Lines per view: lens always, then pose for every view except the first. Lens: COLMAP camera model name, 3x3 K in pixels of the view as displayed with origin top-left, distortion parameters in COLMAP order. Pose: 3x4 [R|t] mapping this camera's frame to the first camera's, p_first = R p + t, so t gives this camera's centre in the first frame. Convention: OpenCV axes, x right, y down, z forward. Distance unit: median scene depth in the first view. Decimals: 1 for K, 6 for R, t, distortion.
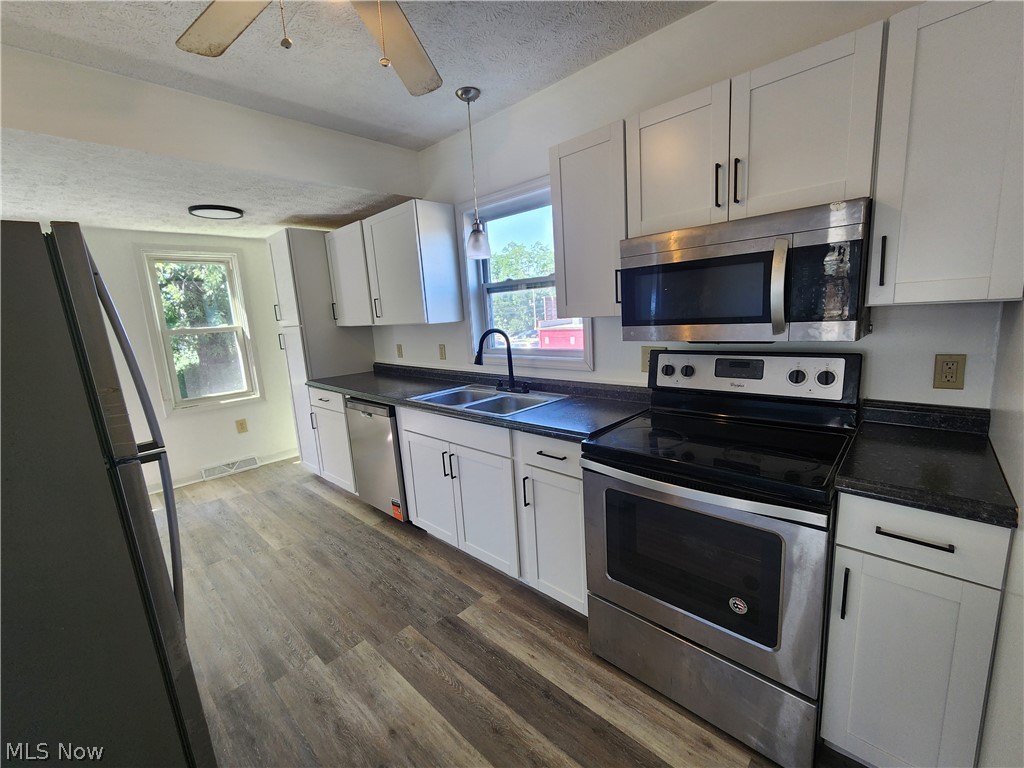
lens RADIAL K [[421.7, 0, 509.4], [0, 421.7, 390.4], [0, 0, 1]] dist [-0.003989, 0.002393]
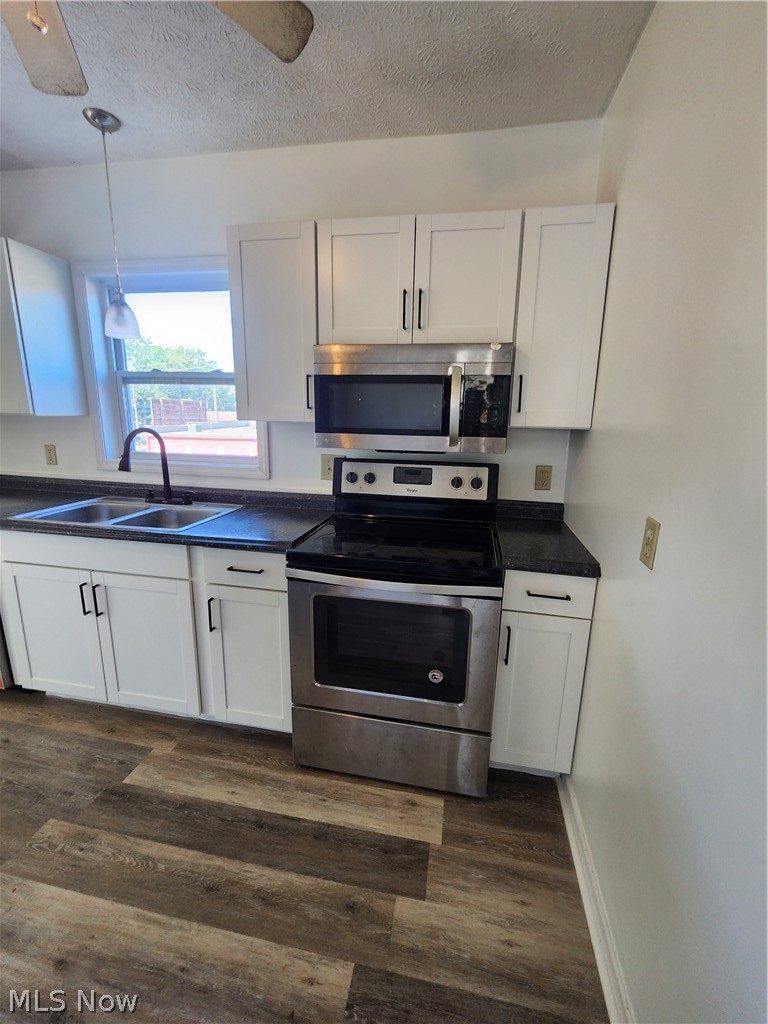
lens RADIAL K [[428.2, 0, 387.8], [0, 428.2, 513.7], [0, 0, 1]] dist [-0.002116, 0.001027]
pose [[0.839442, -0.042196, 0.541808, -0.148869], [0.028108, 0.999018, 0.034255, 0.009571], [-0.542721, -0.013526, 0.839804, 0.057037]]
